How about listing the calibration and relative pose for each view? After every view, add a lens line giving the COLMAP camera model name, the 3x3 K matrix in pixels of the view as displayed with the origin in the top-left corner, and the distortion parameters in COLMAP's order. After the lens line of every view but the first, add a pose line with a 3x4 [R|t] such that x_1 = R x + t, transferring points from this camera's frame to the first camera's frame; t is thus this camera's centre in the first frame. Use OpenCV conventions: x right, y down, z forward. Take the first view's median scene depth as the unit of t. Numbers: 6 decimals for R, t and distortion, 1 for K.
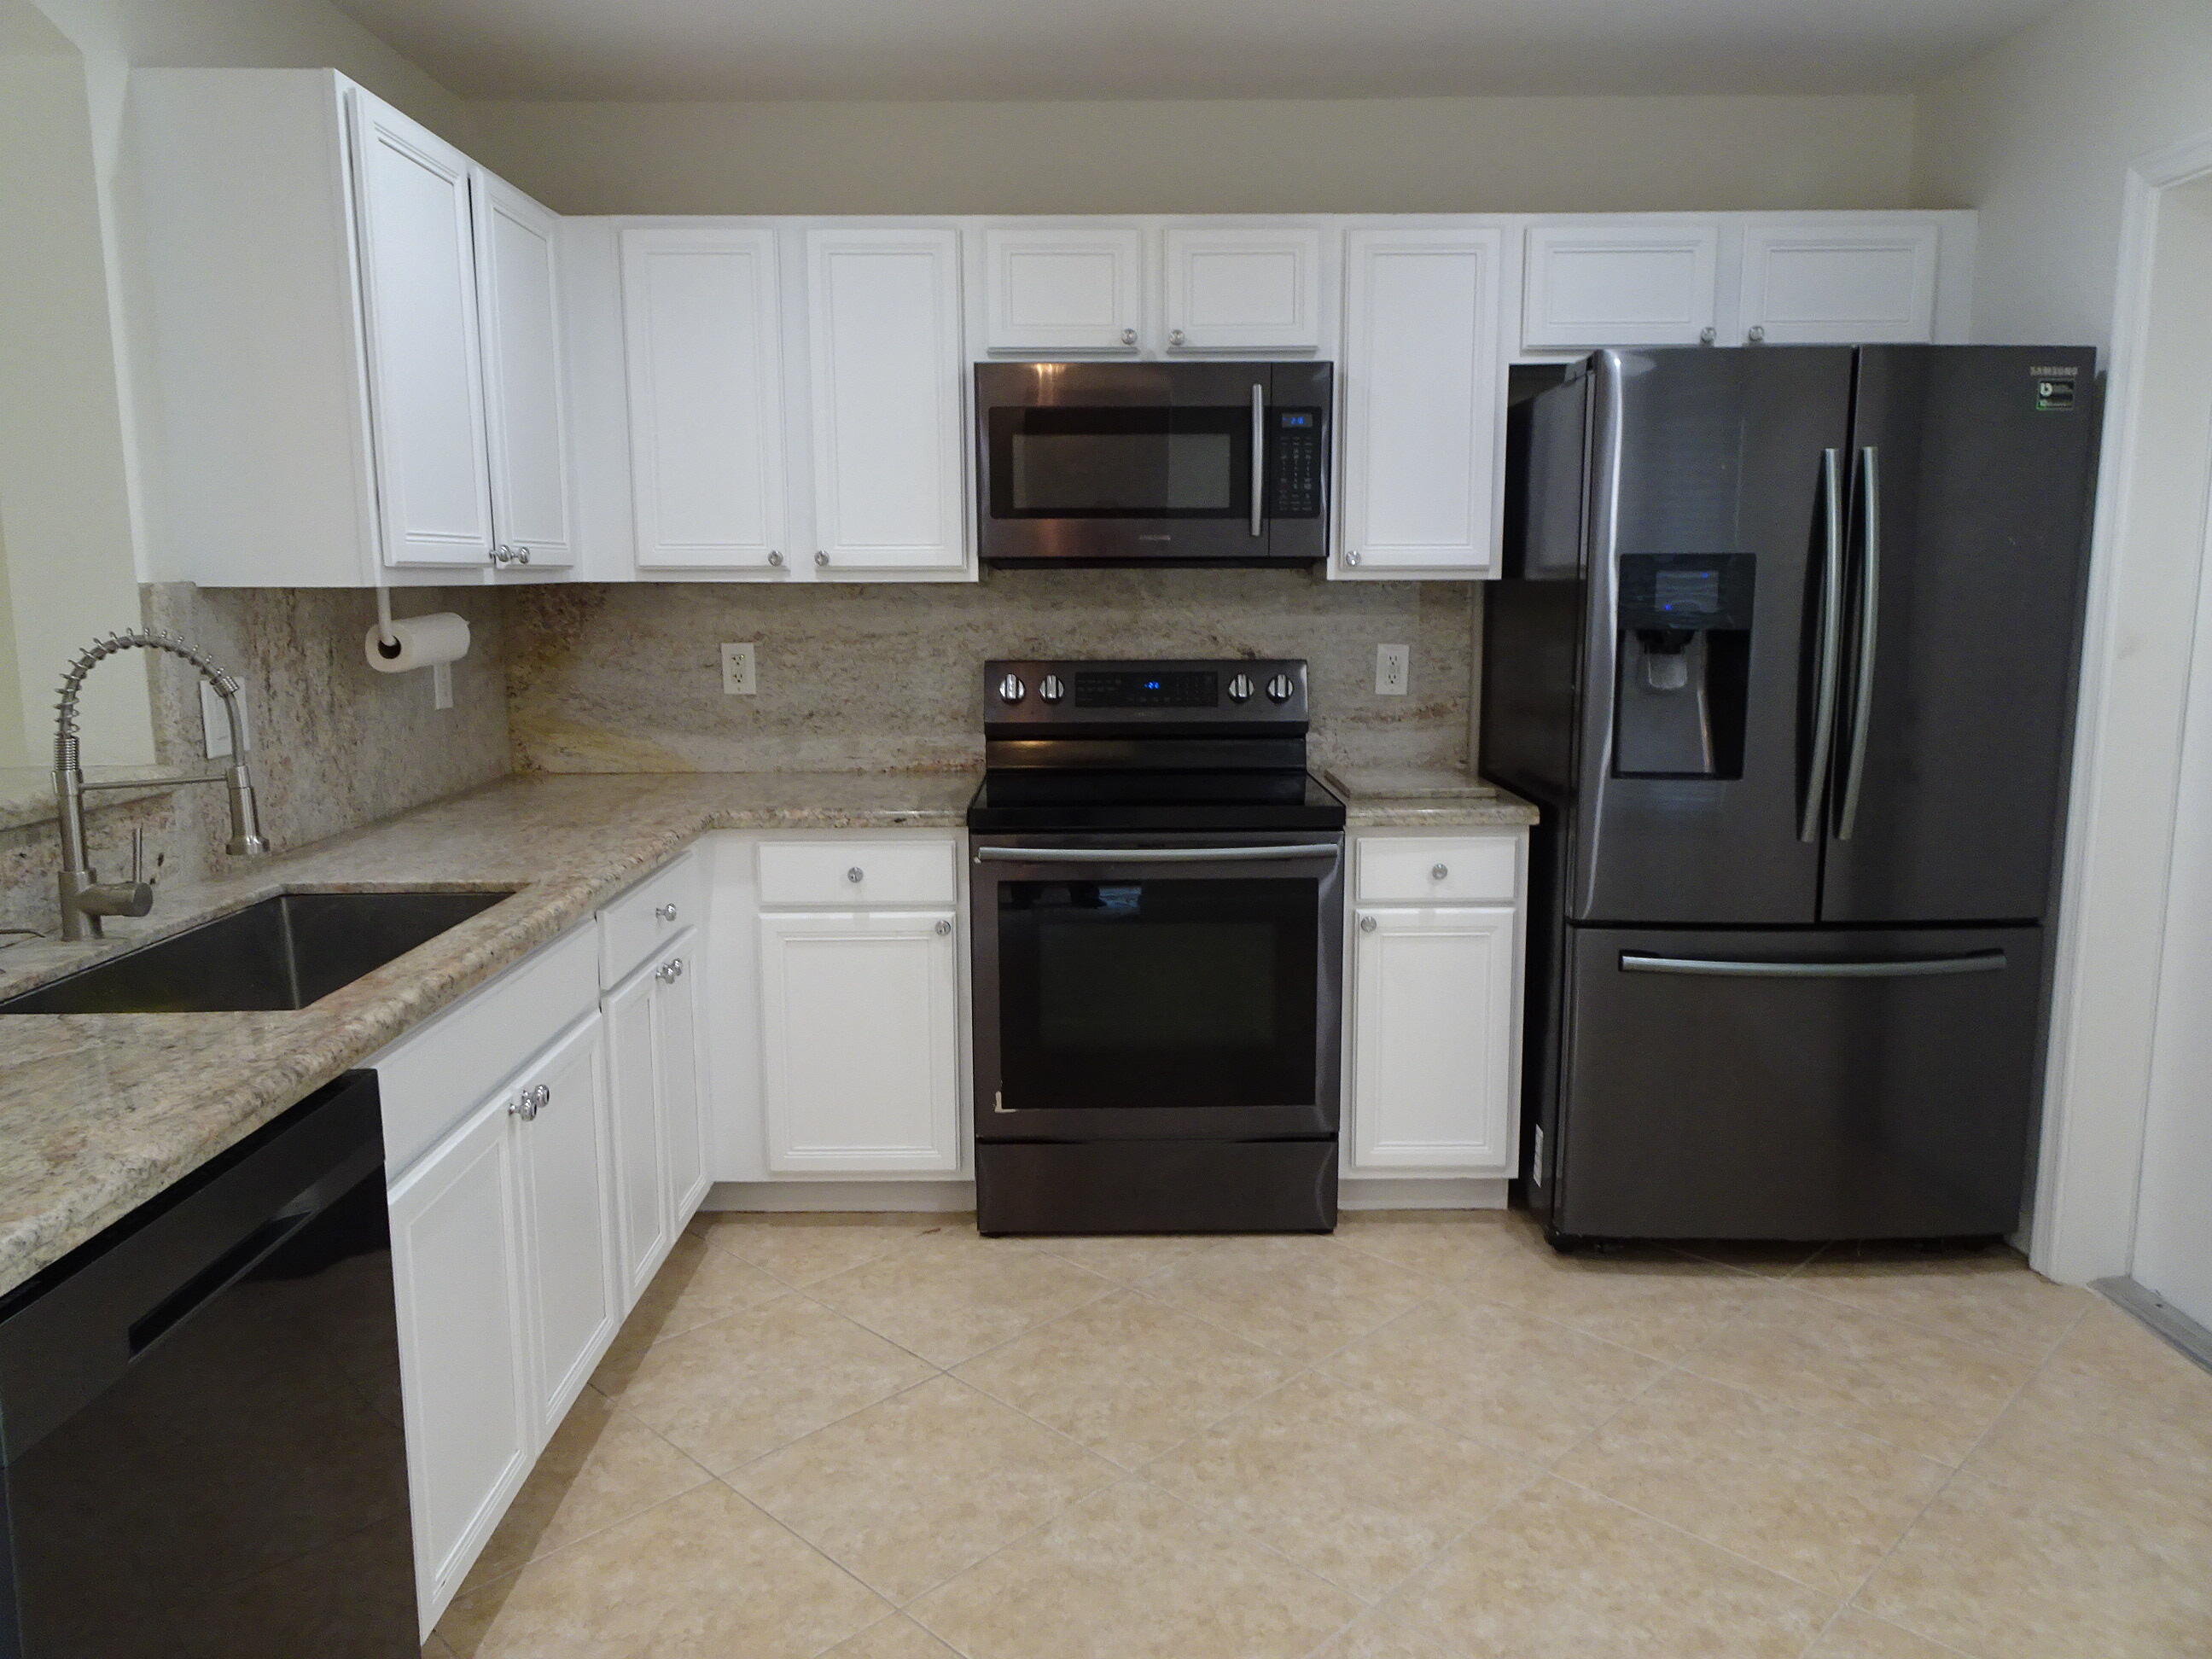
lens RADIAL K [[1601.8, 0, 1106.0], [0, 1601.8, 829.5], [0, 0, 1]] dist [0.019100, -0.002678]
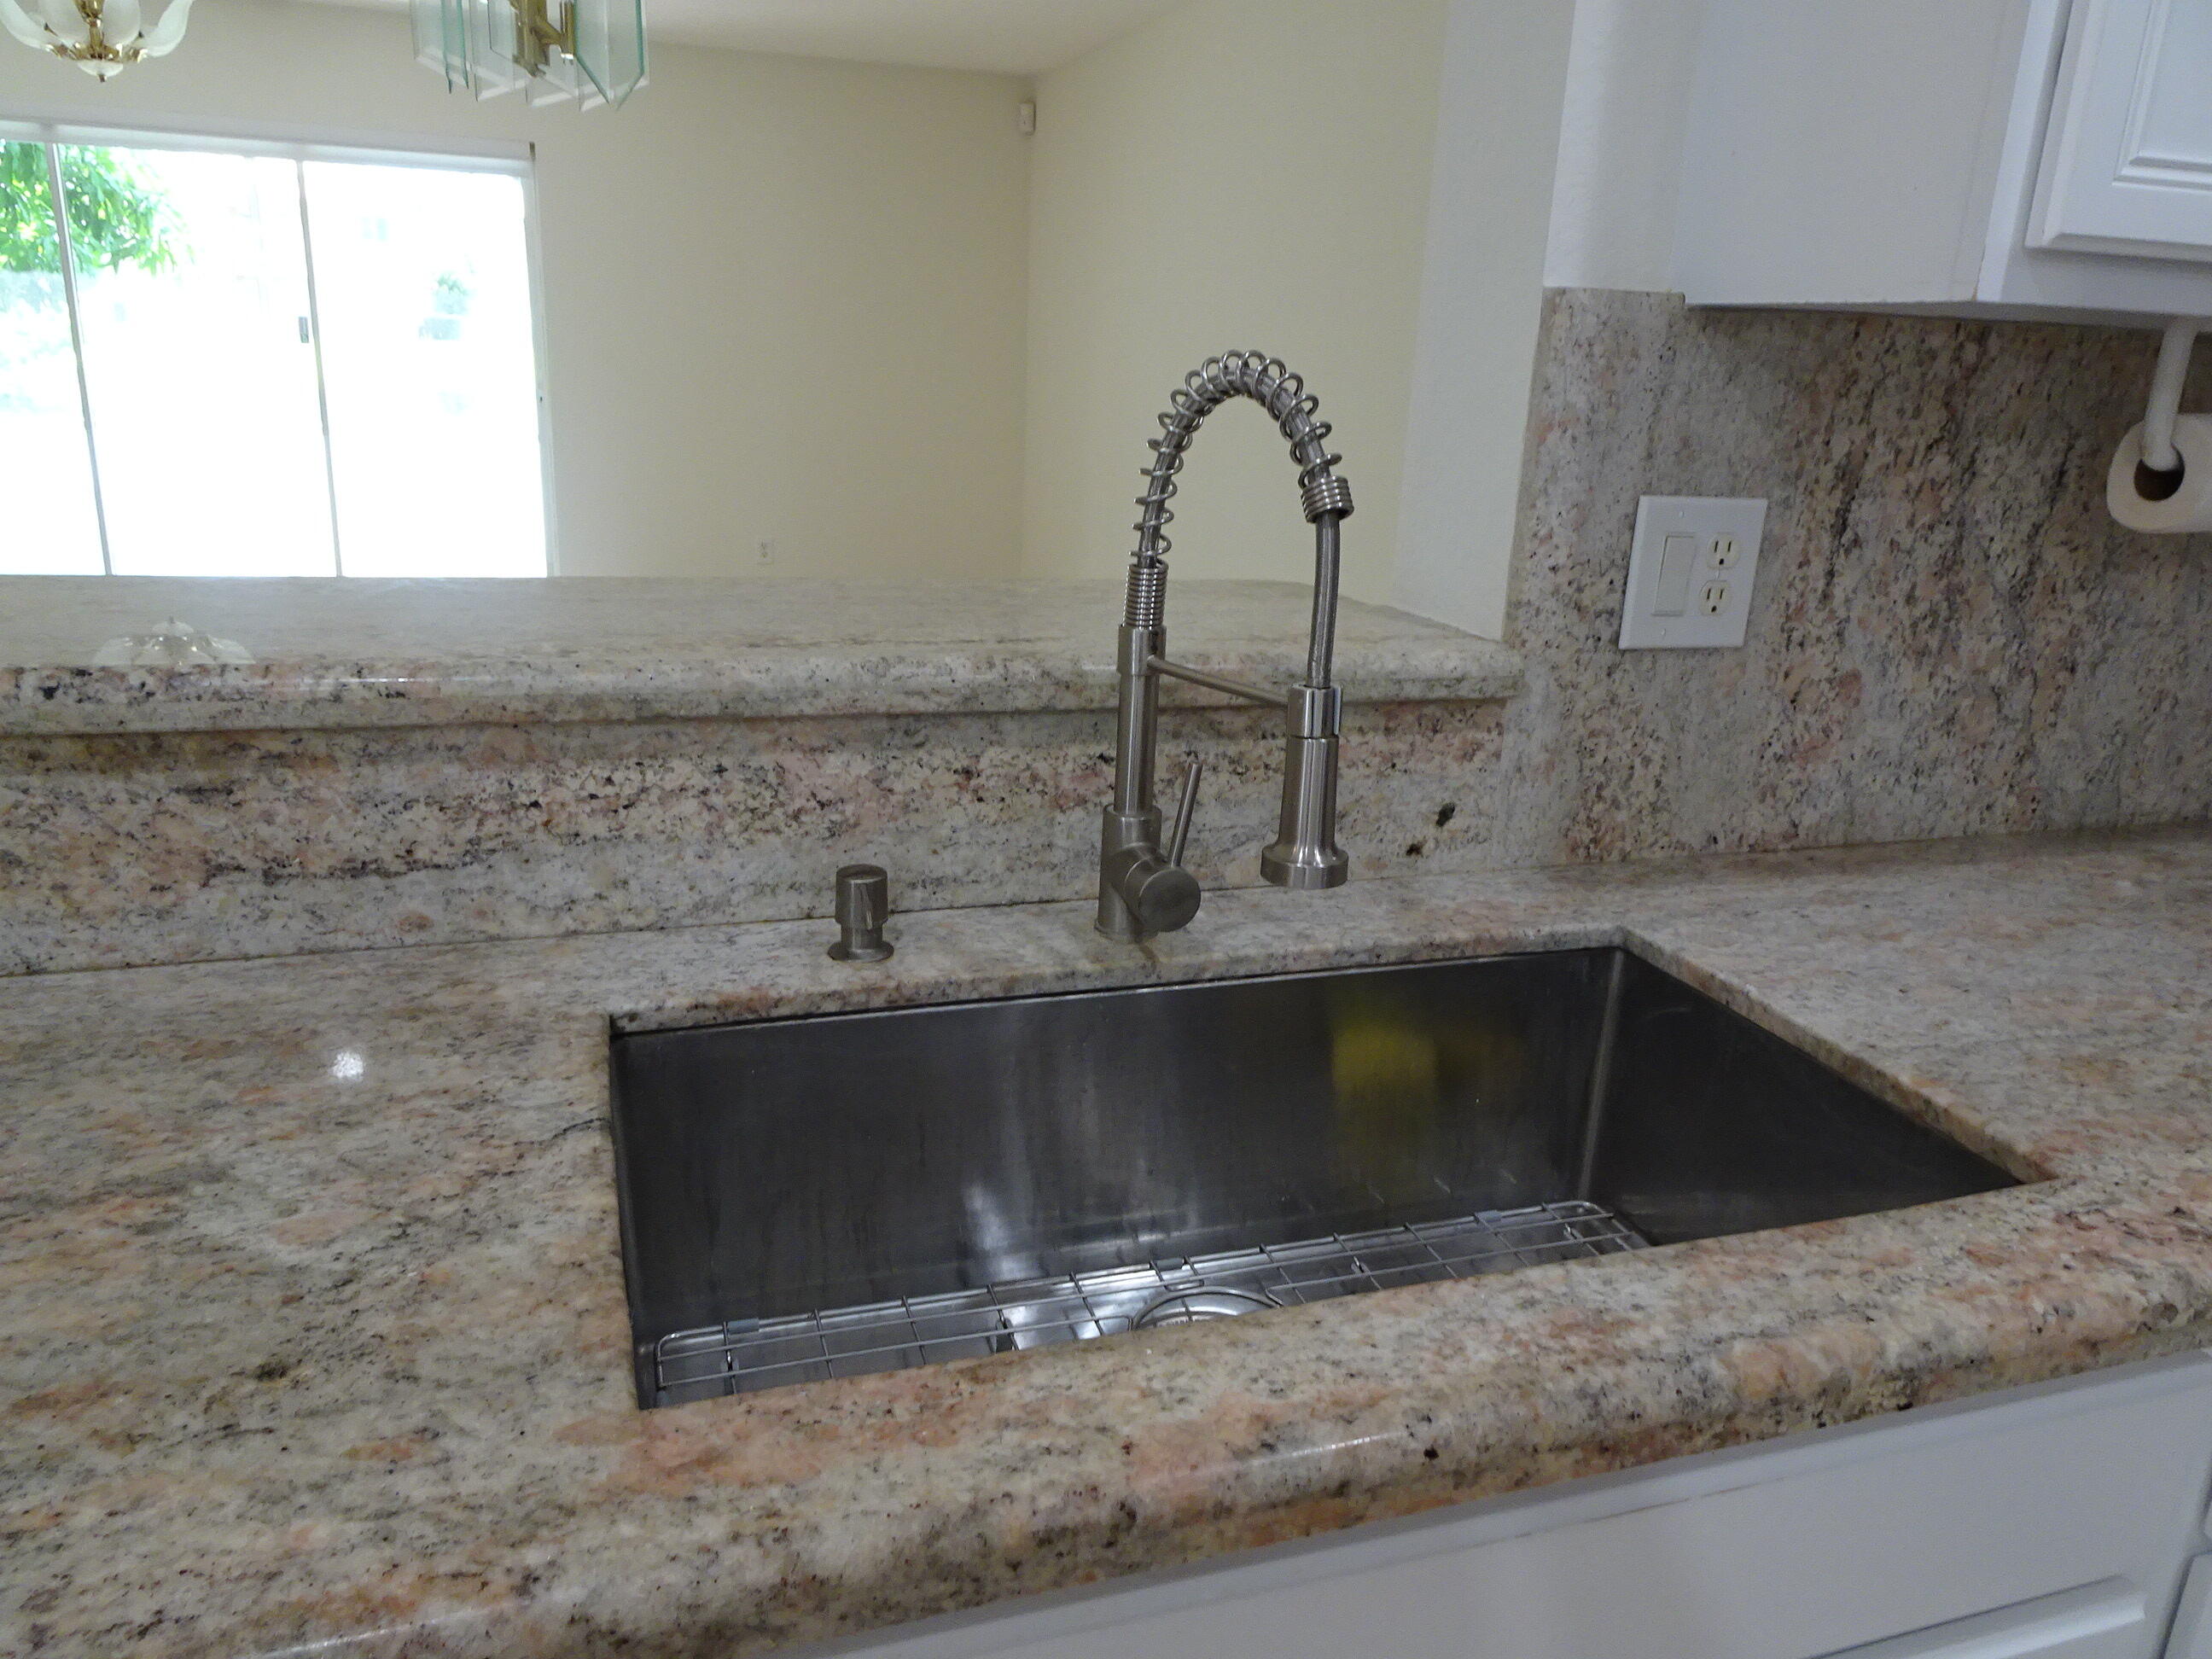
lens RADIAL K [[1601.8, 0, 1106.0], [0, 1601.8, 829.5], [0, 0, 1]] dist [0.019100, -0.002678]
pose [[0.322328, 0.297320, -0.898724, -0.132011], [-0.197568, 0.949617, 0.243299, -0.083064], [0.925782, 0.099137, 0.364829, 0.676722]]
